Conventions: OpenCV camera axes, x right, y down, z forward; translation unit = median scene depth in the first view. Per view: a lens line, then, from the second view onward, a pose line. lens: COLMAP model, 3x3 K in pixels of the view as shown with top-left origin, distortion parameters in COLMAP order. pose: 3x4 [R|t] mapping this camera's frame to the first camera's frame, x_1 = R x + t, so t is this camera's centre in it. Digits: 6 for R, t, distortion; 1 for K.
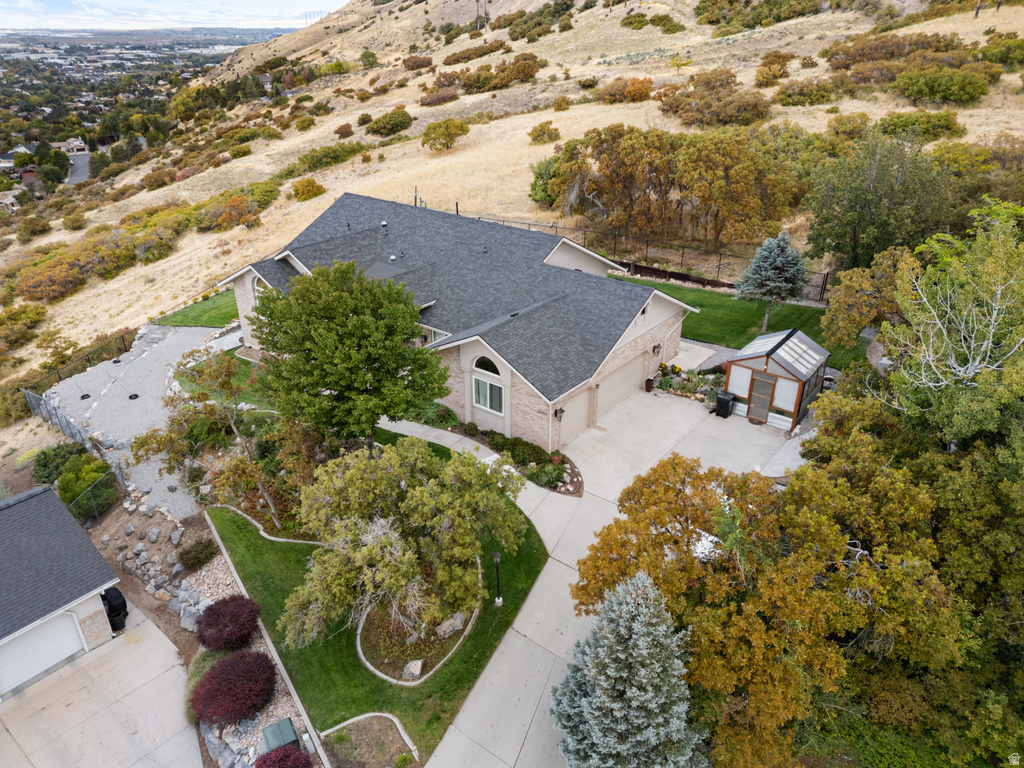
lens RADIAL K [[726.5, 0, 512.0], [0, 726.5, 384.0], [0, 0, 1]] dist [0.068557, -0.060542]
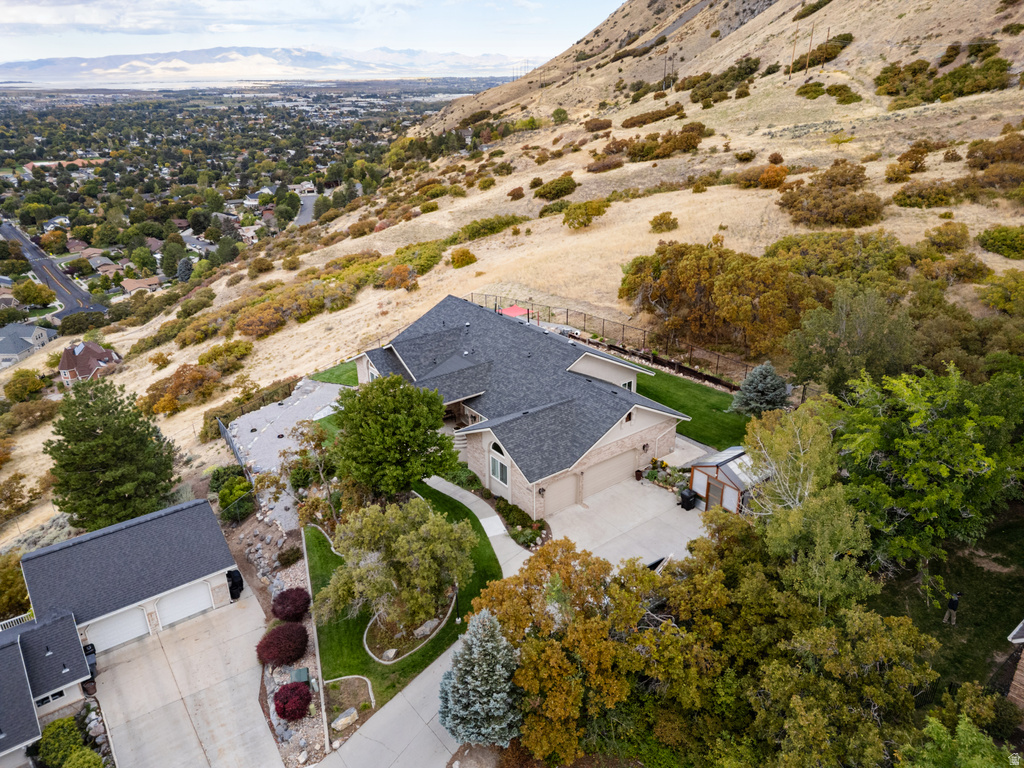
lens RADIAL K [[726.5, 0, 512.0], [0, 726.5, 384.0], [0, 0, 1]] dist [0.068557, -0.060542]
pose [[0.966537, 0.092804, -0.239153, 0.099796], [-0.103547, 0.994086, -0.032727, -0.034558], [0.234702, 0.056395, 0.970430, -0.107299]]
